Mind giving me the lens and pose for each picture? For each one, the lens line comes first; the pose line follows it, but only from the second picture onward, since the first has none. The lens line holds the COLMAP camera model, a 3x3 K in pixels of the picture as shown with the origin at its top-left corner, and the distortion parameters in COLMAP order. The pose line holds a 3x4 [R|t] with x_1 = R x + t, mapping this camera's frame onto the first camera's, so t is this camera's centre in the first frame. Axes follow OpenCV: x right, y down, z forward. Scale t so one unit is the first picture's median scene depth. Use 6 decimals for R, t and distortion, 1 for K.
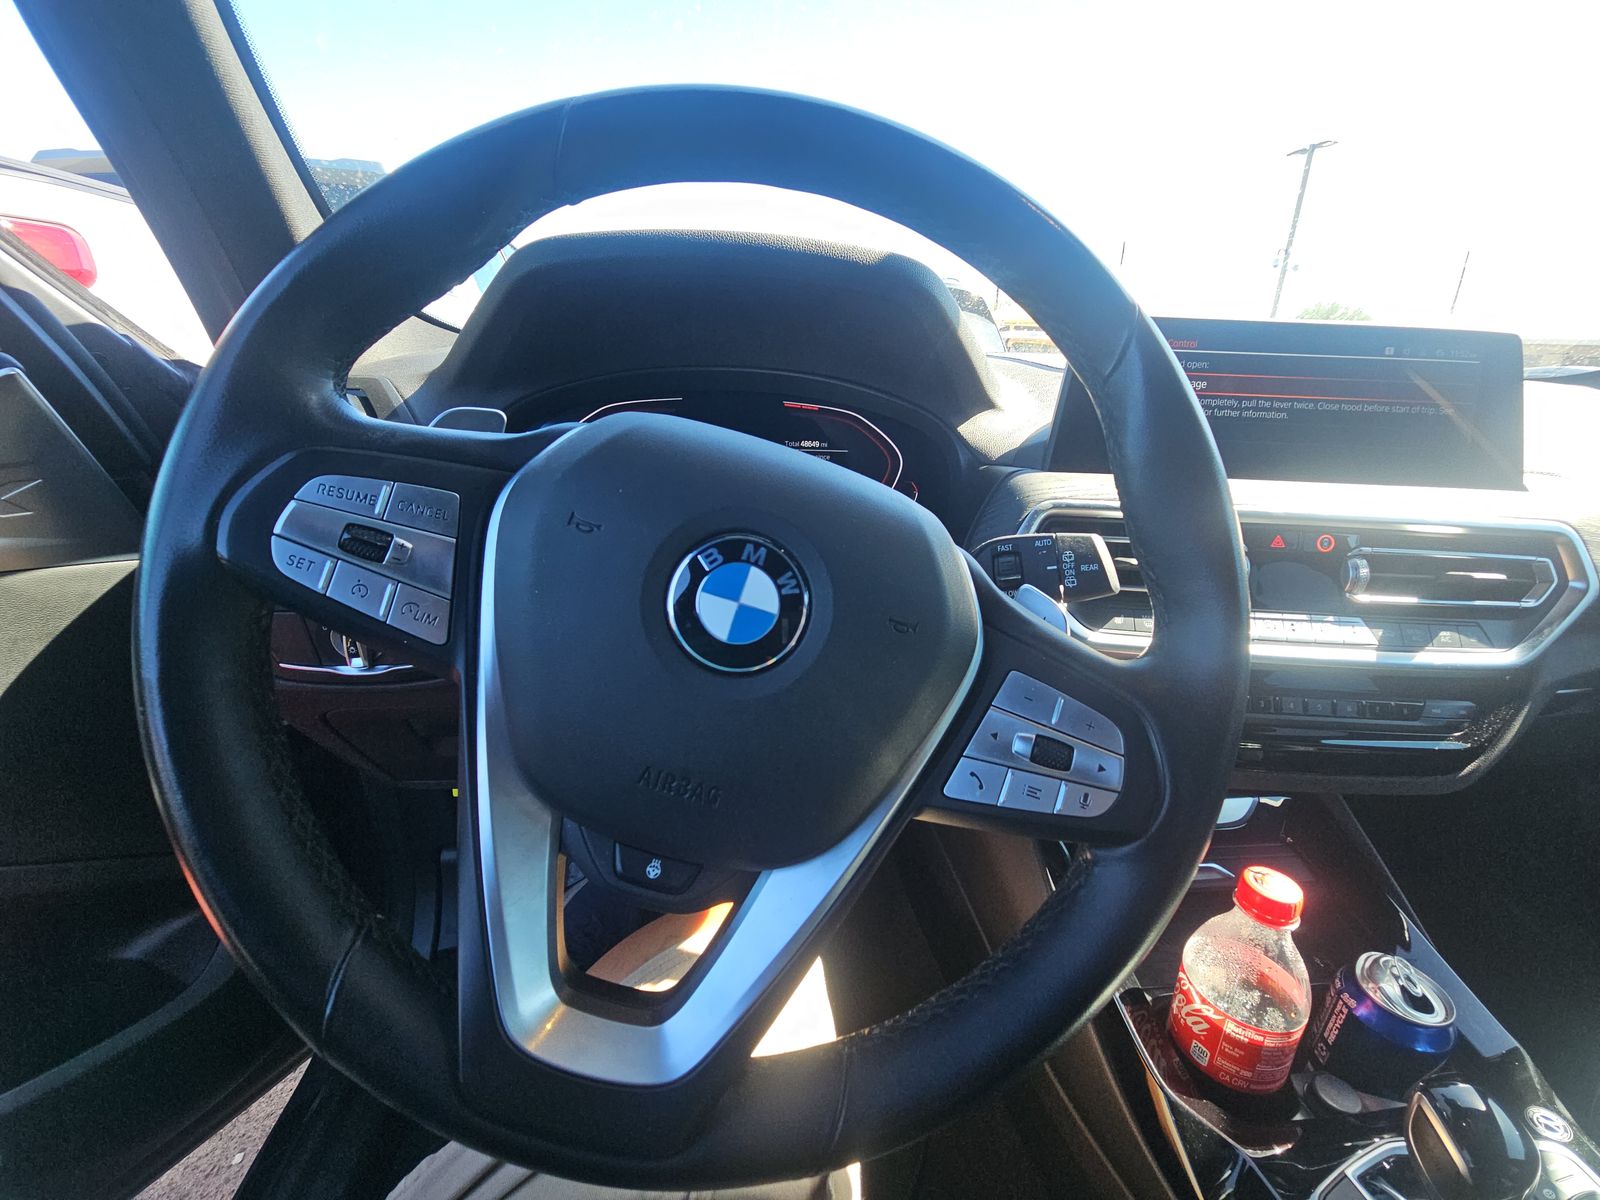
lens RADIAL K [[640.4, 0, 796.3], [0, 640.4, 610.9], [0, 0, 1]] dist [0.002118, -0.000950]
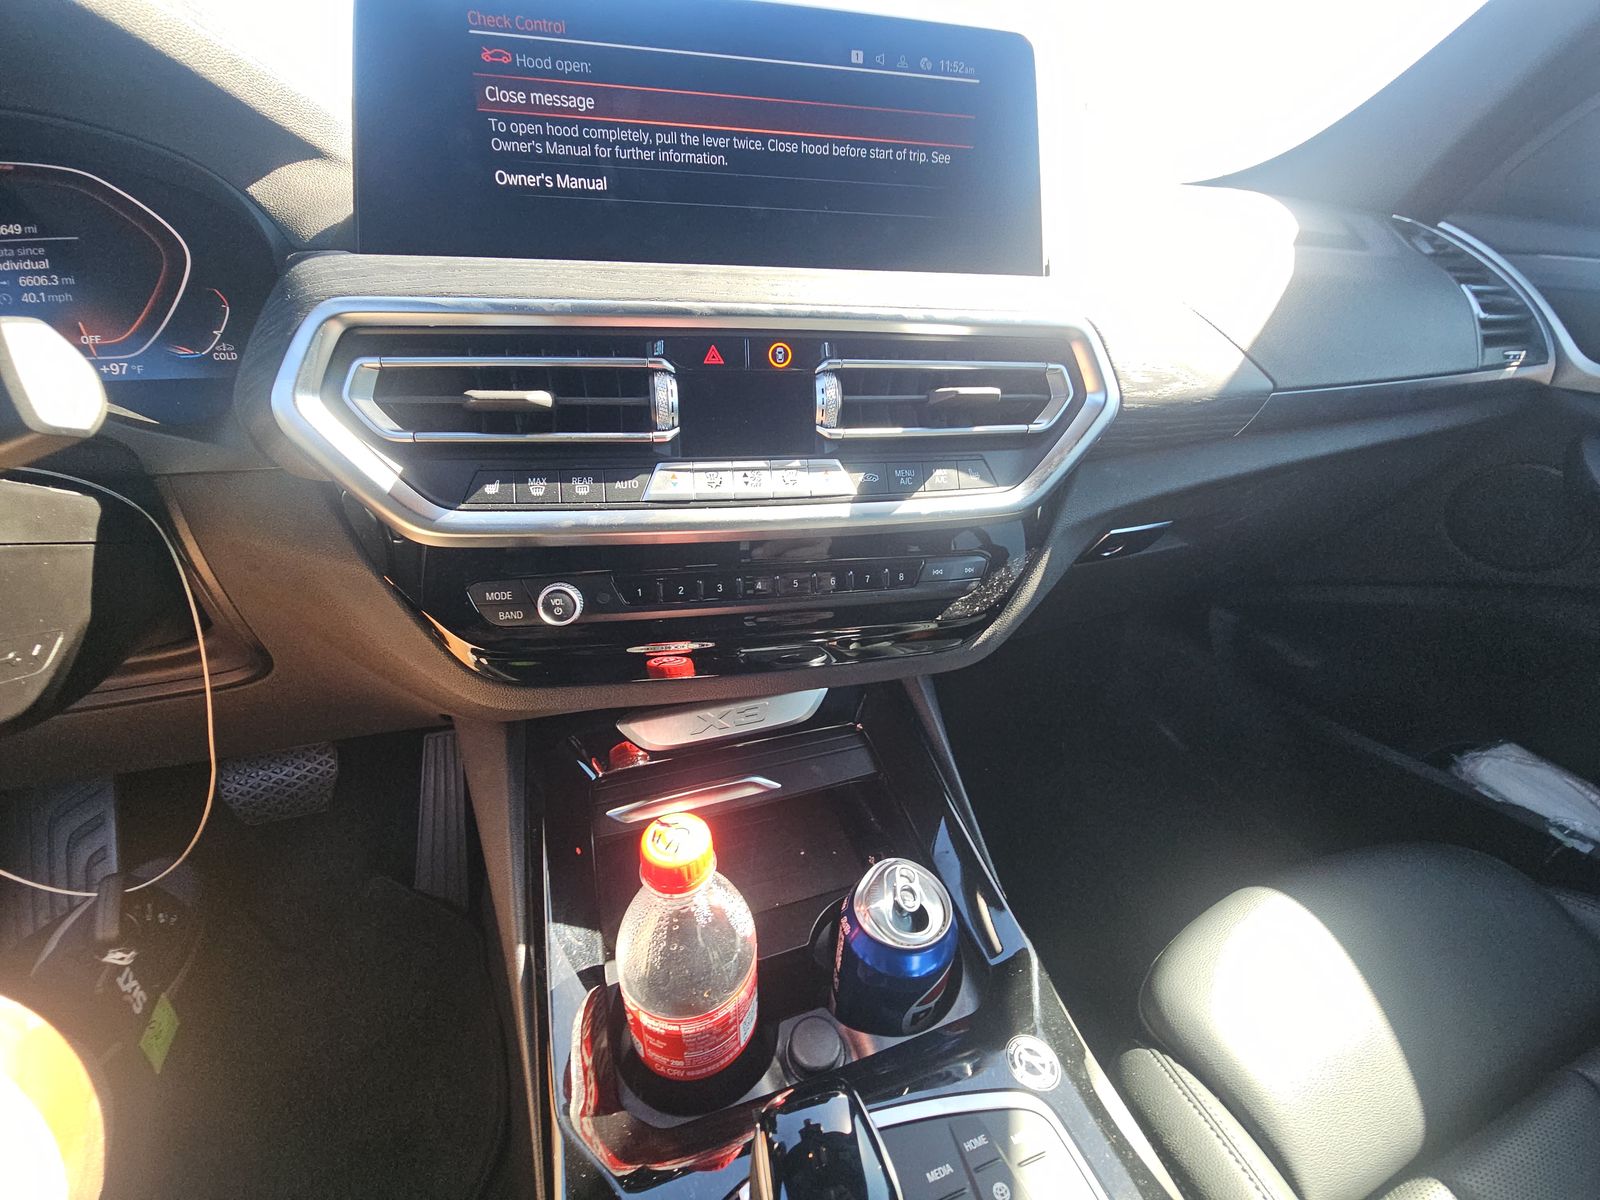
lens RADIAL K [[640.4, 0, 816.4], [0, 640.4, 596.1], [0, 0, 1]] dist [0.002118, -0.000950]
pose [[0.972144, -0.114527, 0.204499, 0.687882], [0.077534, 0.980507, 0.180540, 0.030457], [-0.221190, -0.159655, 0.962073, 0.267174]]
